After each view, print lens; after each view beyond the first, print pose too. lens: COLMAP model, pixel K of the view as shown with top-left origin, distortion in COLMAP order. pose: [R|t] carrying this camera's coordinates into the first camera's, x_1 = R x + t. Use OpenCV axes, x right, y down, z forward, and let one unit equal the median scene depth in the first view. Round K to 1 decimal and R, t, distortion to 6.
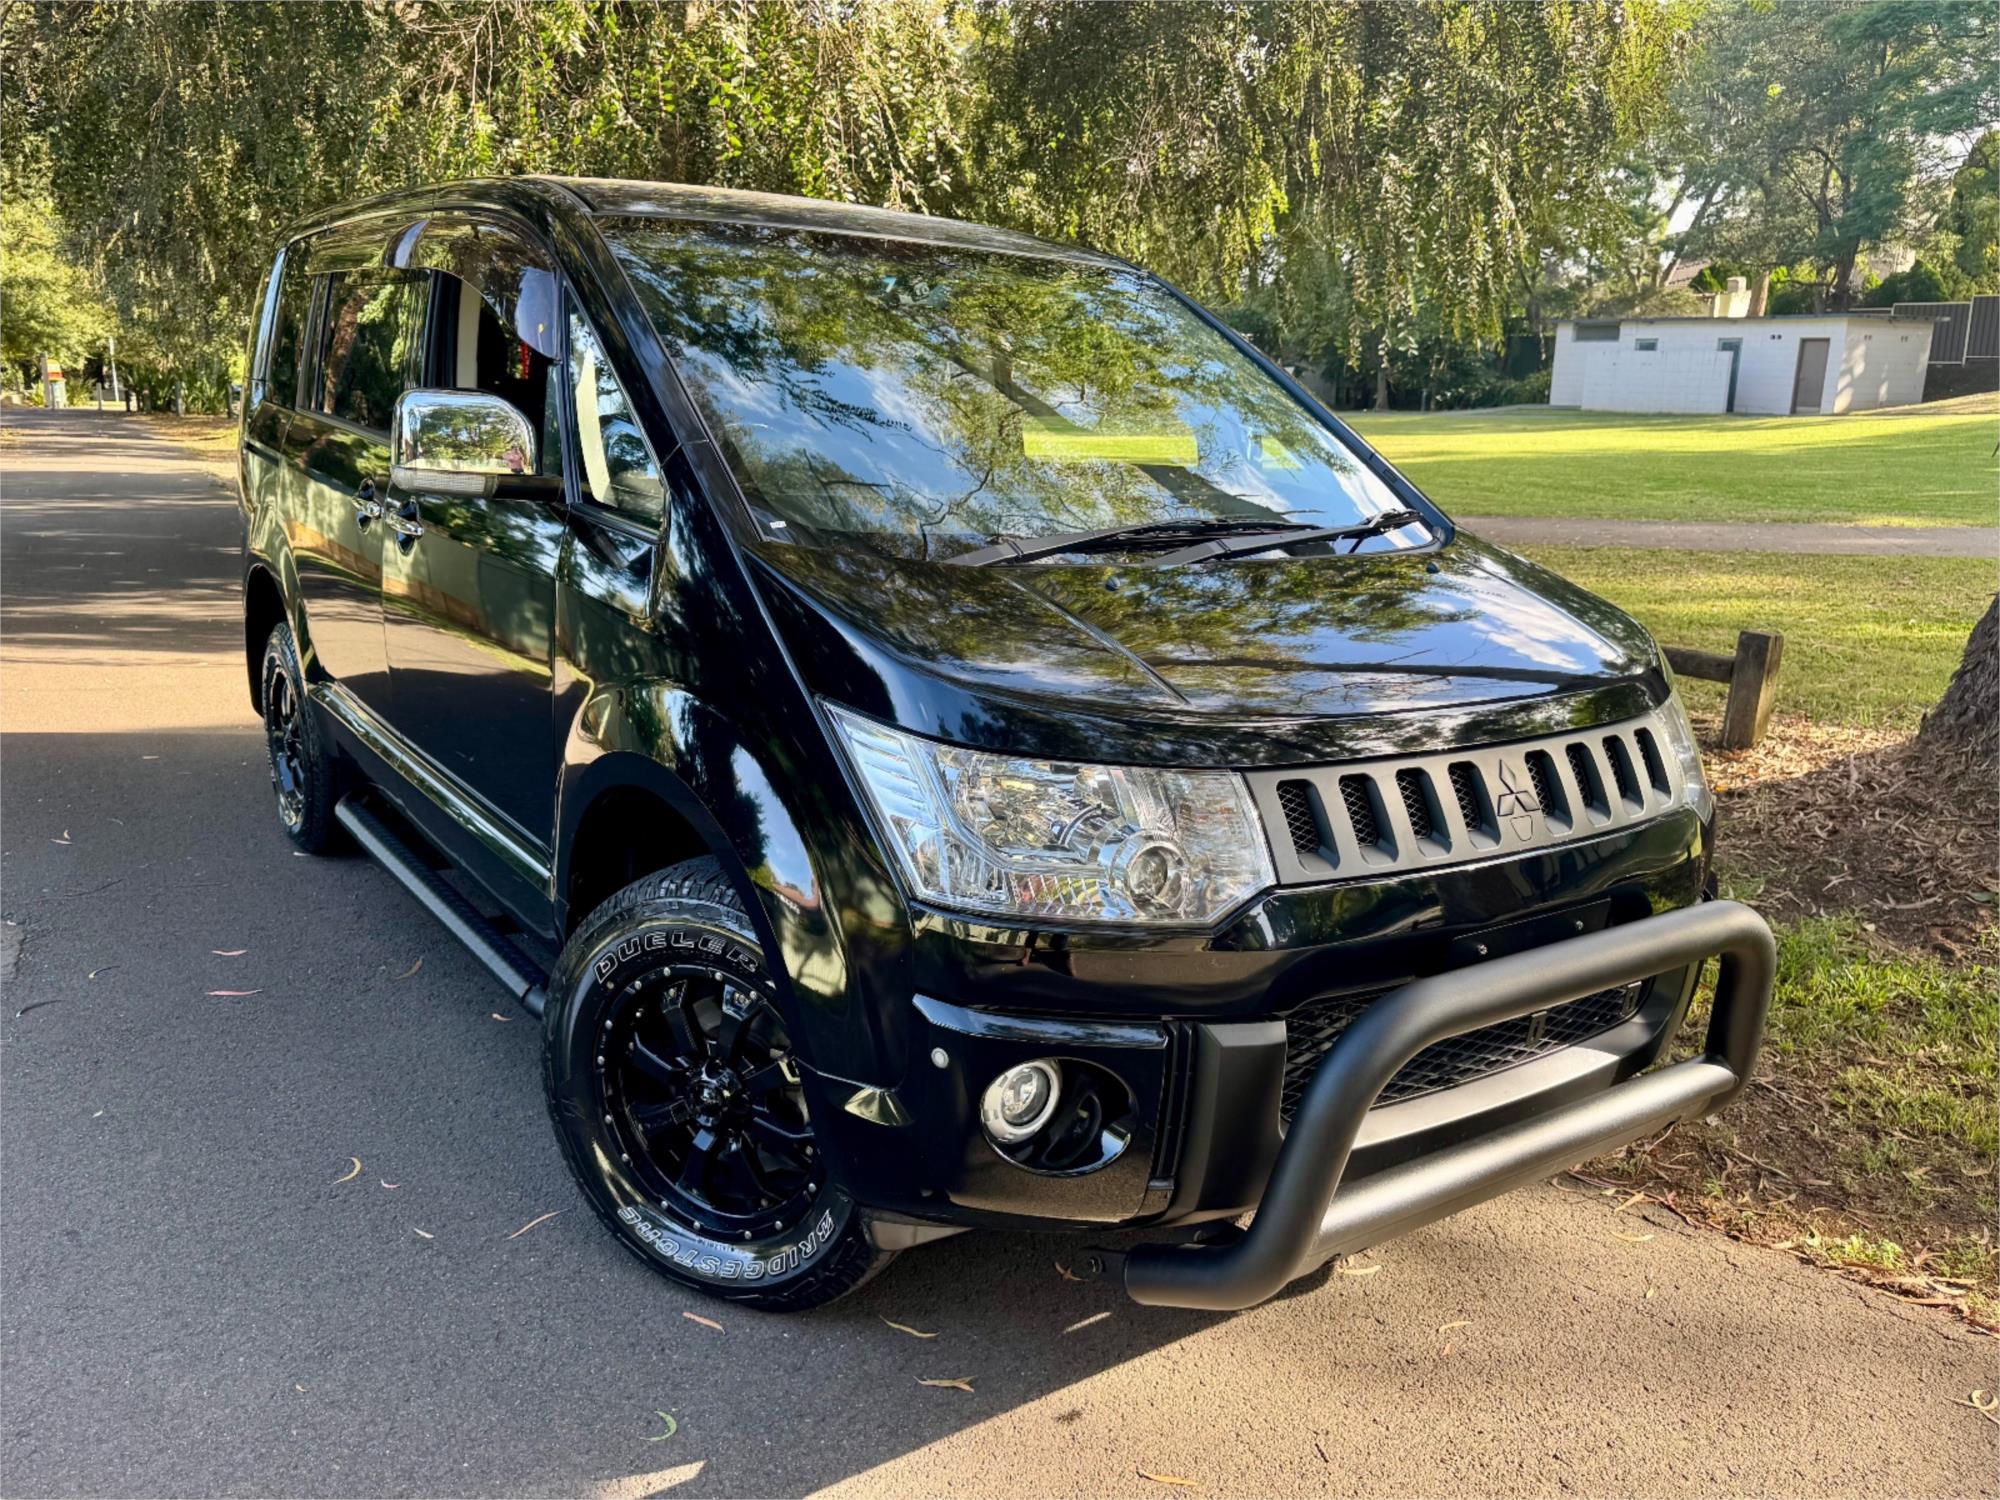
lens RADIAL K [[1563.2, 0, 983.0], [0, 1563.2, 709.9], [0, 0, 1]] dist [0.046204, -0.057024]
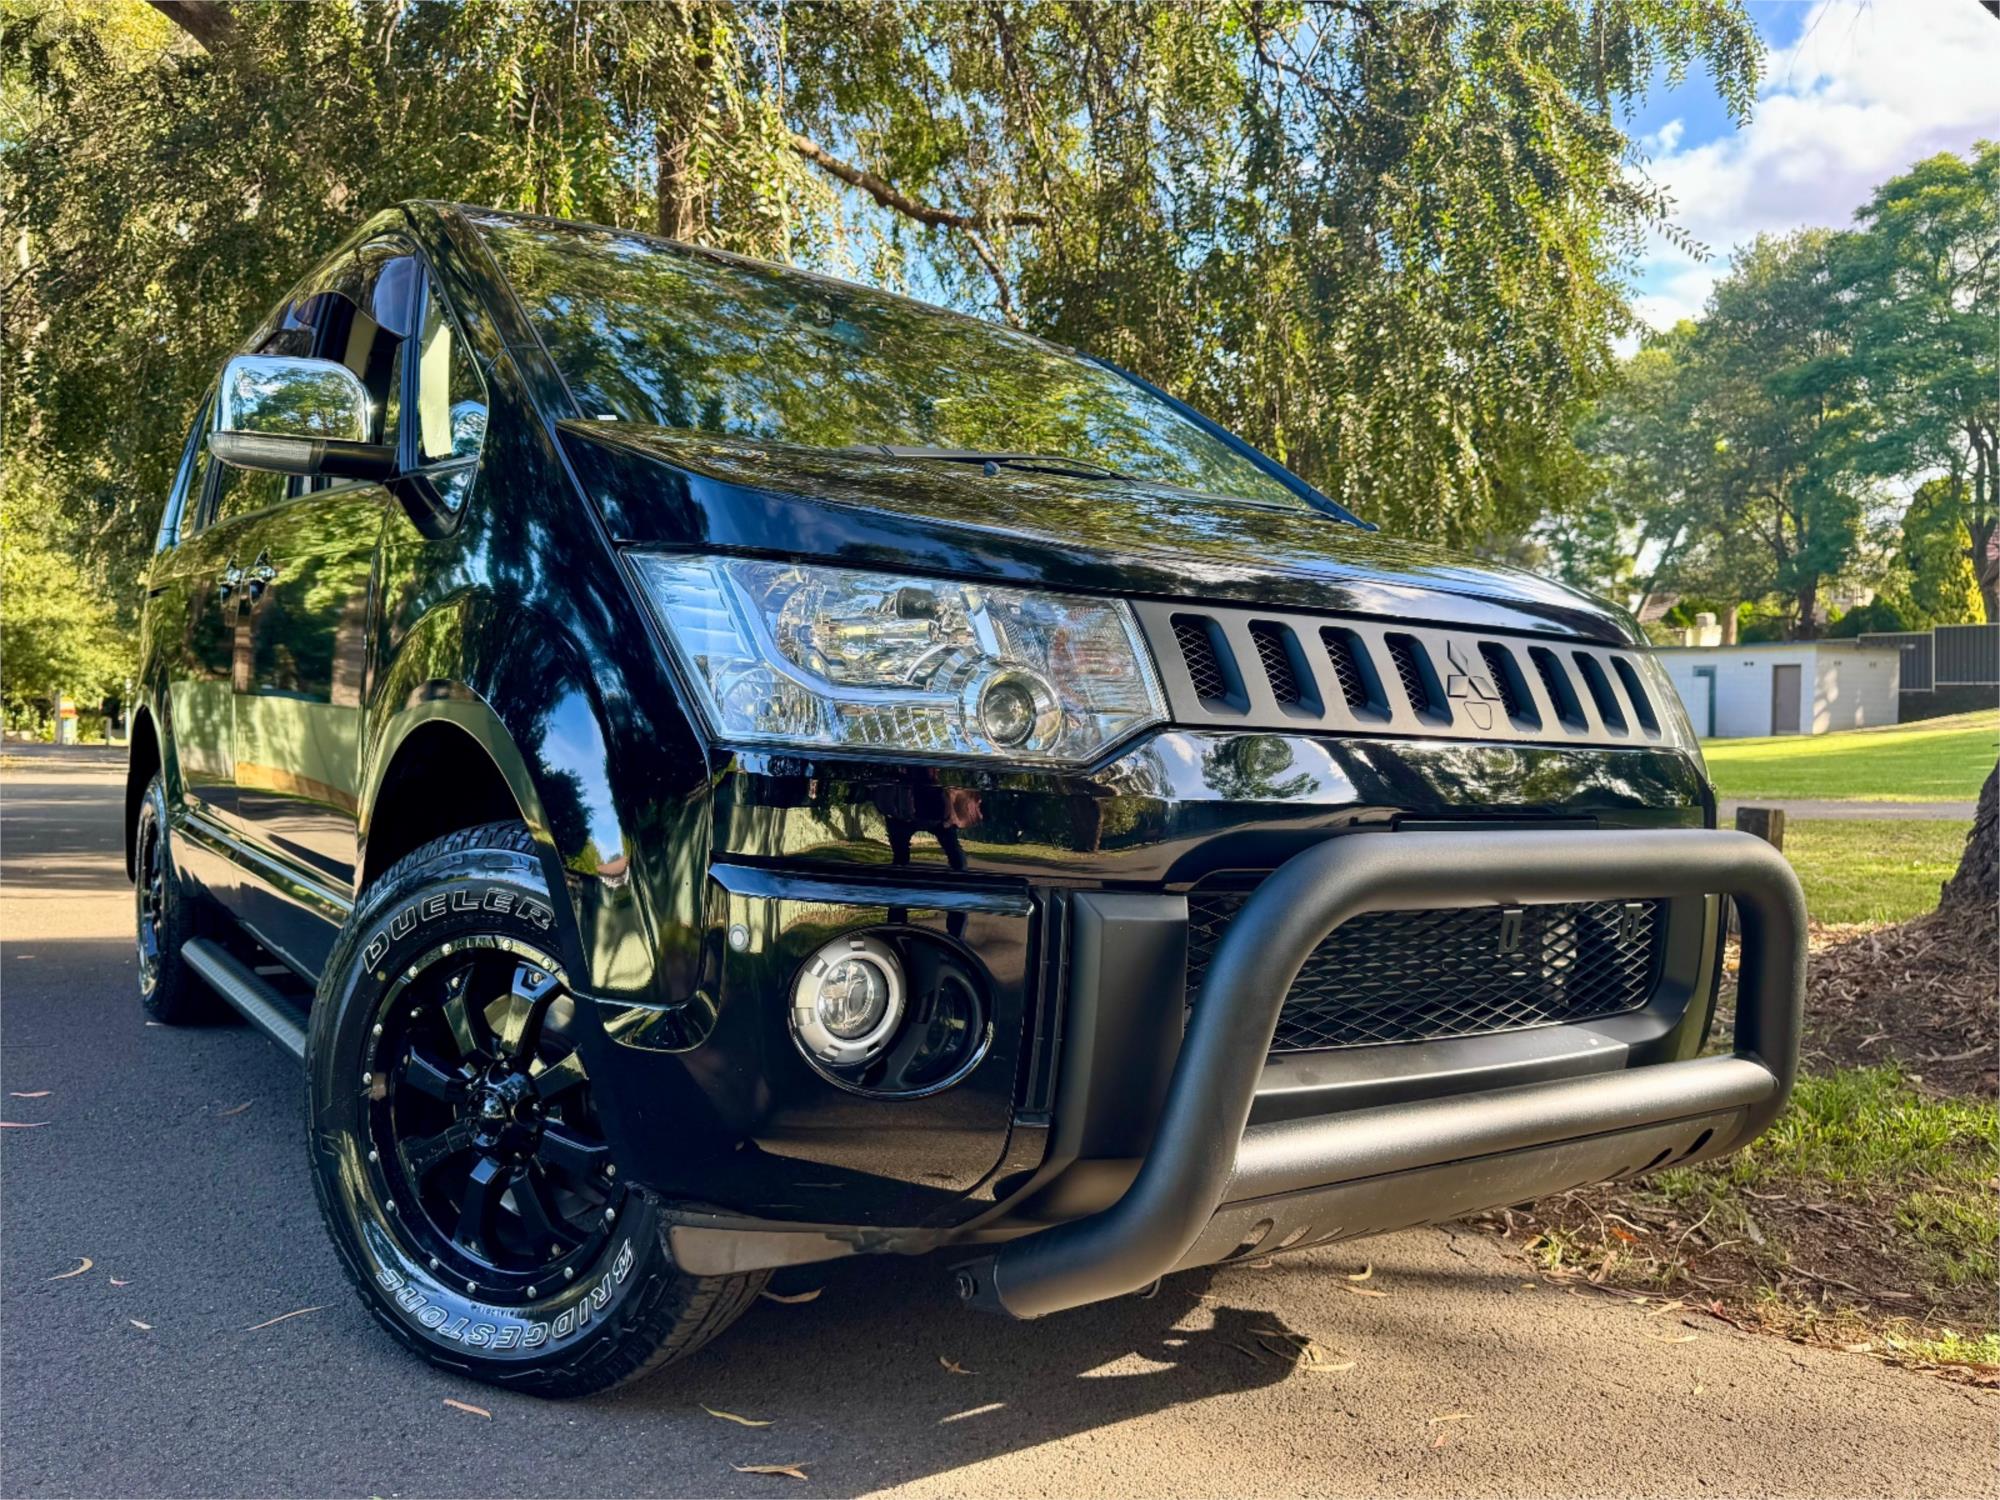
lens RADIAL K [[1551.2, 0, 1000.0], [0, 1551.2, 750.0], [0, 0, 1]] dist [-0.002146, 0.000178]
pose [[0.999972, -0.006500, 0.003579, 0.046028], [0.007116, 0.976735, -0.214331, 0.136036], [-0.002102, 0.214351, 0.976754, 0.110306]]
